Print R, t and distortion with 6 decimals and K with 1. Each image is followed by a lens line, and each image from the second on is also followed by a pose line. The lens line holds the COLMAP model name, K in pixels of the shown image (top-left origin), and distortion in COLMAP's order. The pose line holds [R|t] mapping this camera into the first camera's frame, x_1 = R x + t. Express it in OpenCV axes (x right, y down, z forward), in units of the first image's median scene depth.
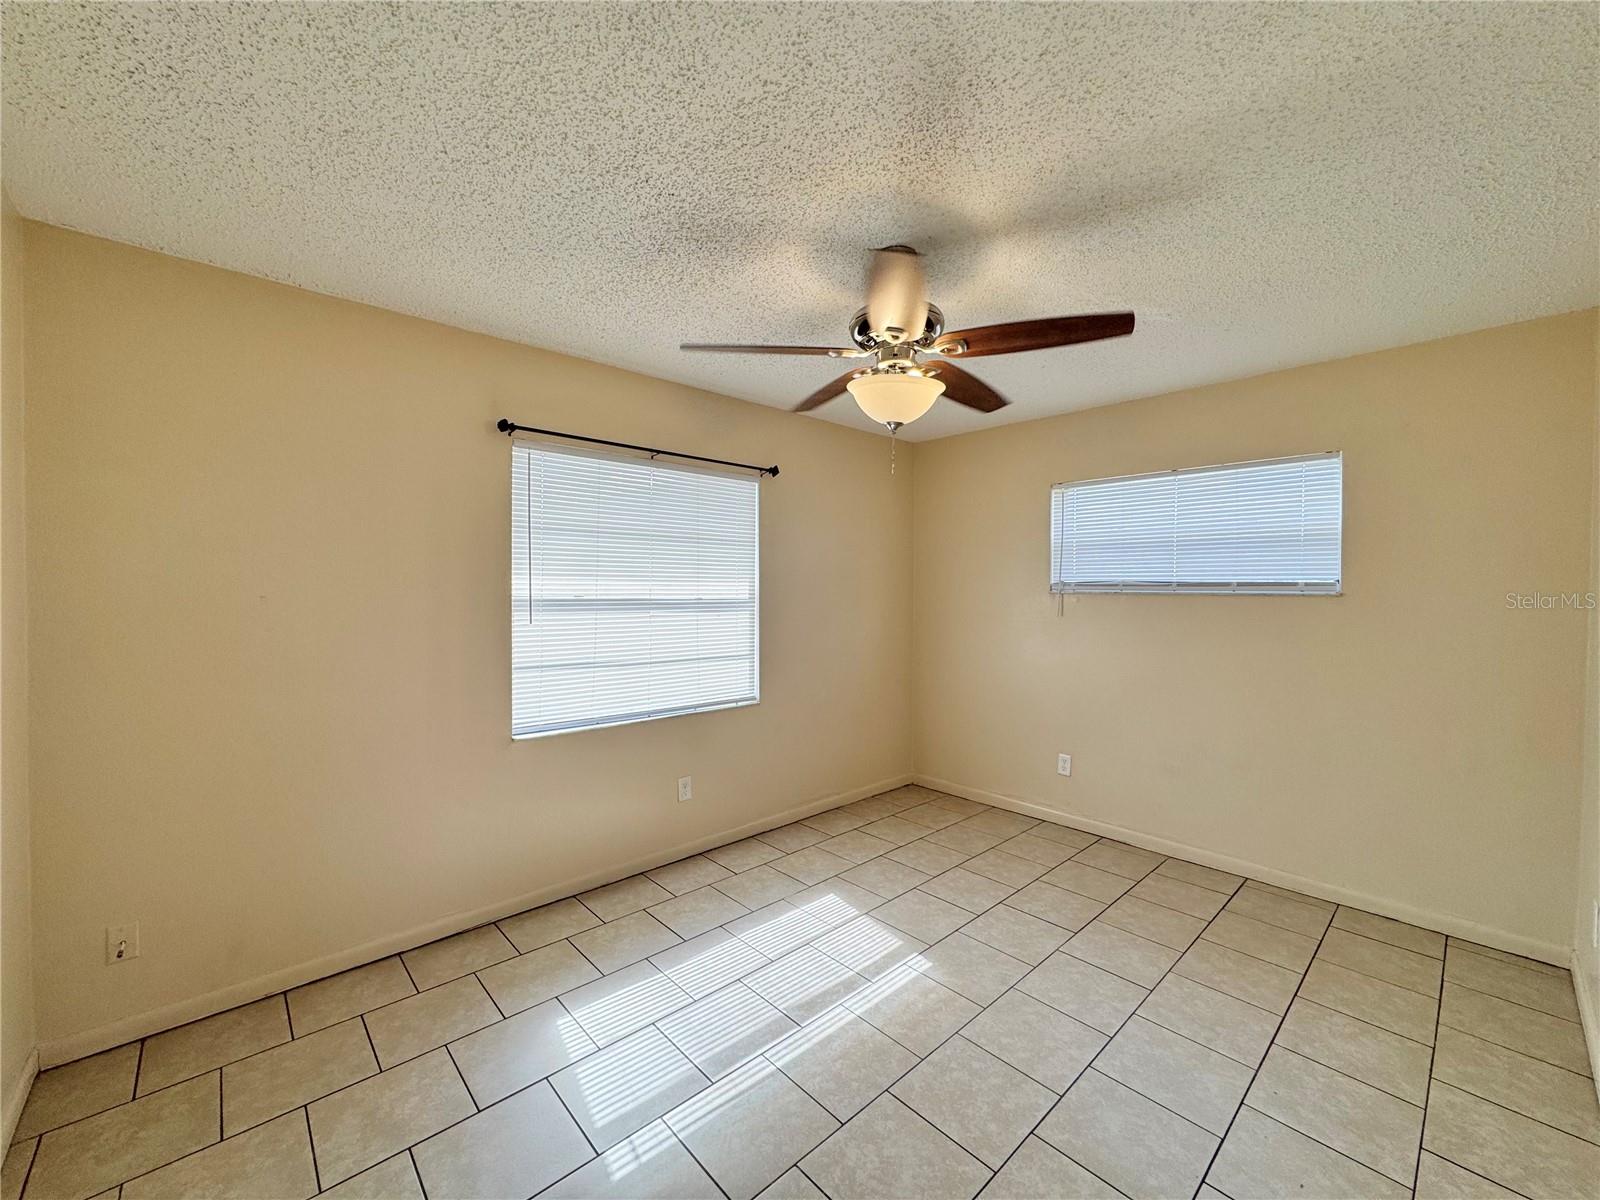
lens RADIAL K [[637.9, 0, 802.6], [0, 637.9, 598.7], [0, 0, 1]] dist [-0.002232, -0.000171]
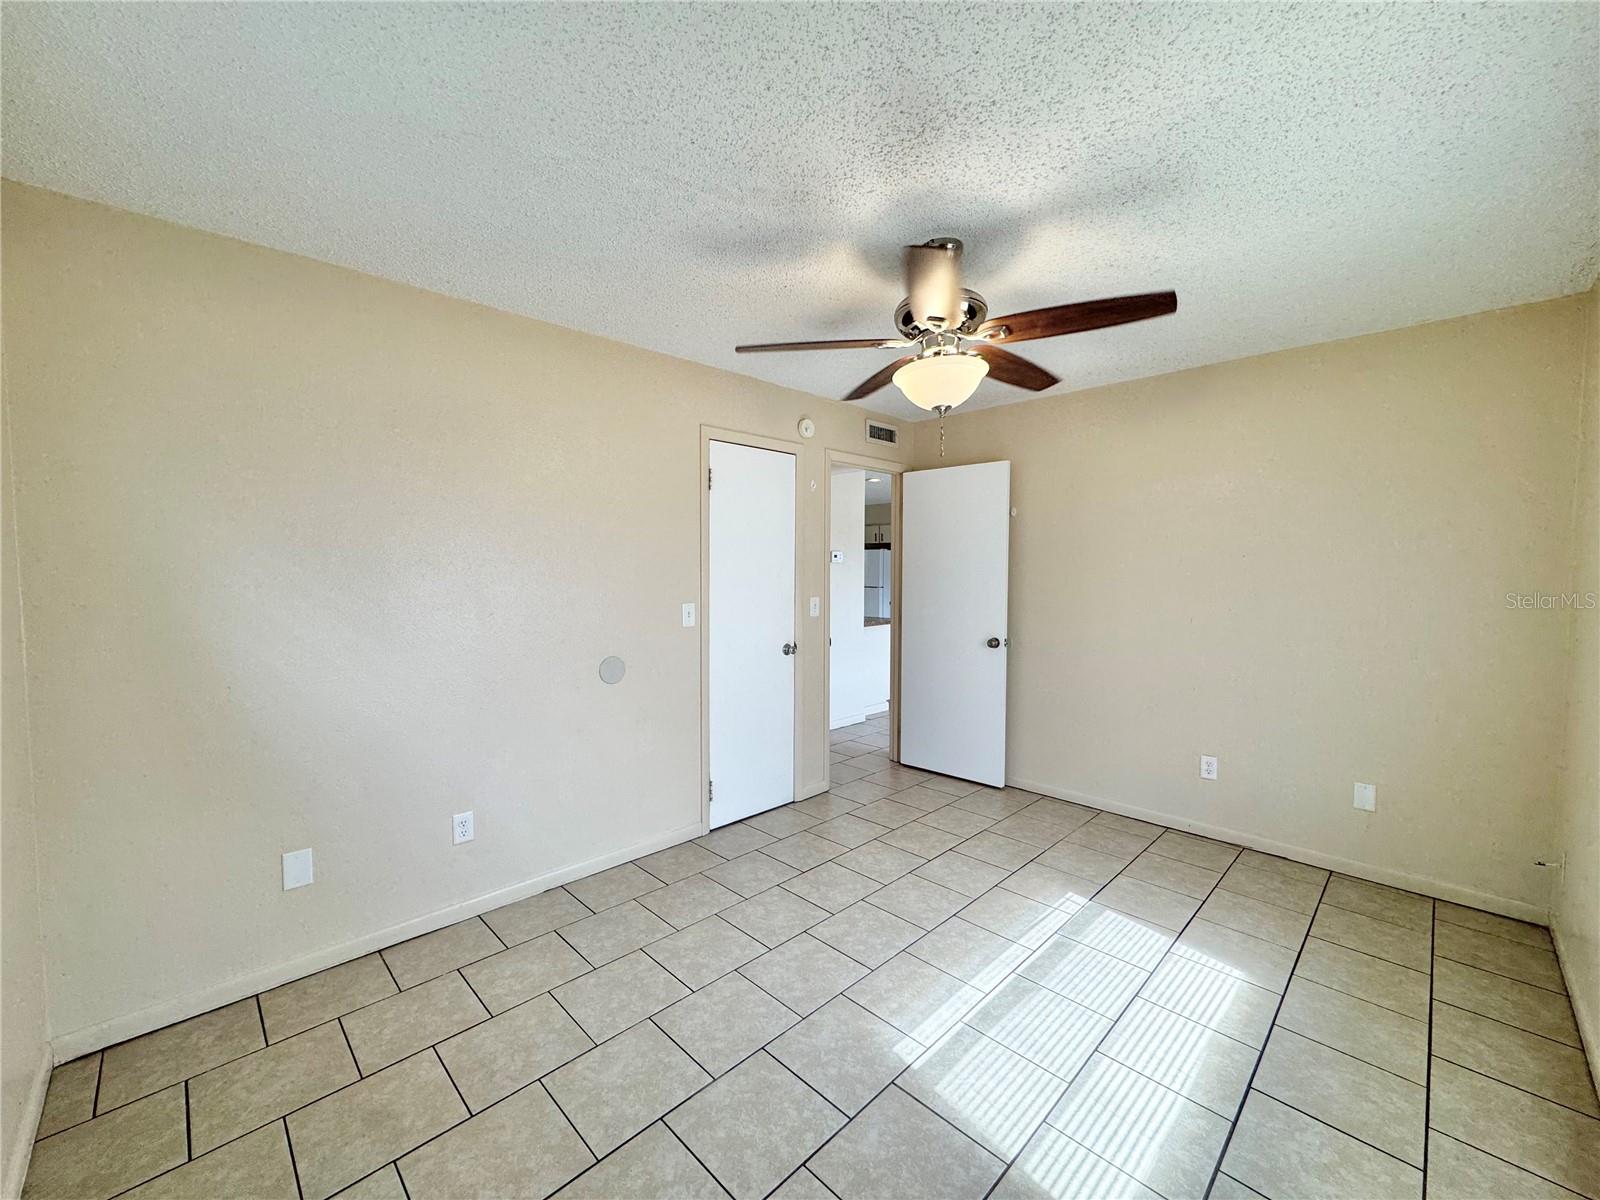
lens RADIAL K [[637.9, 0, 802.6], [0, 637.9, 598.7], [0, 0, 1]] dist [-0.002232, -0.000171]
pose [[-0.999347, -0.001851, -0.036096, 0.330404], [-0.004104, 0.998040, 0.062439, -0.025118], [0.035909, 0.062547, -0.997396, 1.676355]]
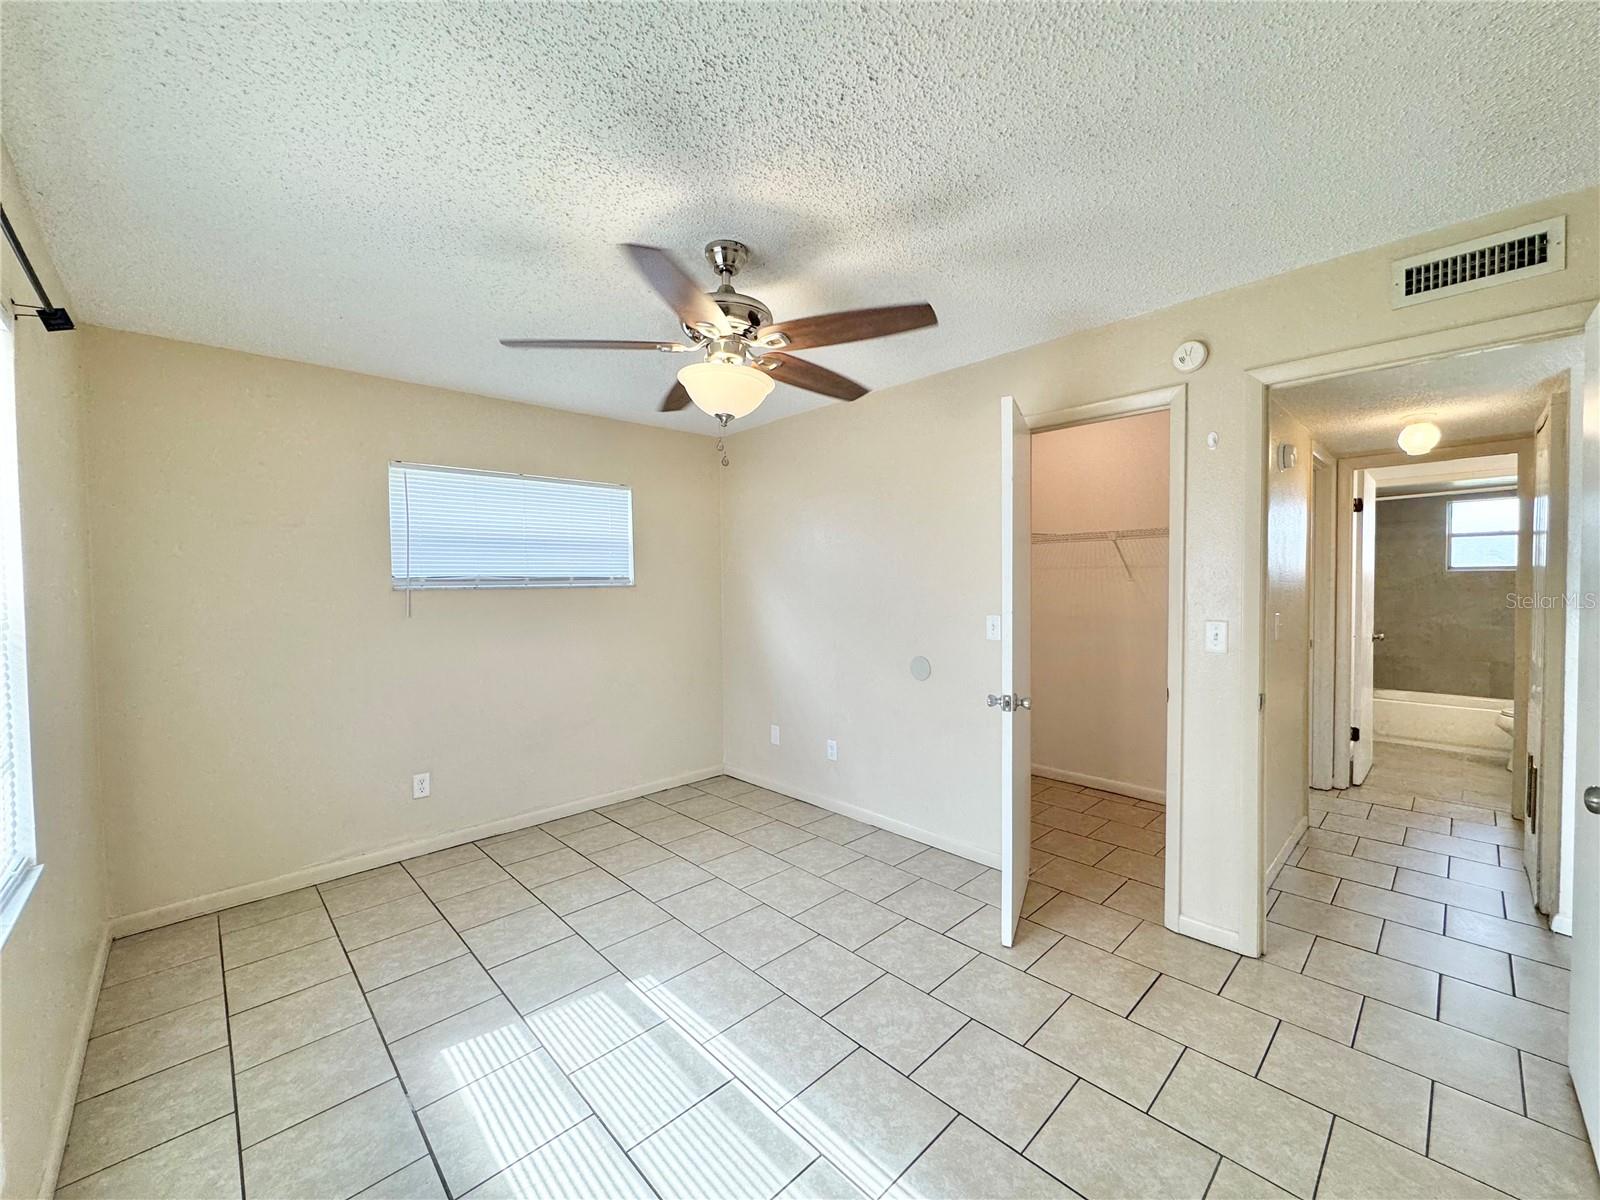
lens RADIAL K [[637.9, 0, 802.6], [0, 637.9, 598.7], [0, 0, 1]] dist [-0.002232, -0.000171]
pose [[-0.020181, -0.032863, 0.999256, -0.713254], [0.028798, 0.999026, 0.033437, -0.015810], [-0.999382, 0.029451, -0.019215, 0.744190]]
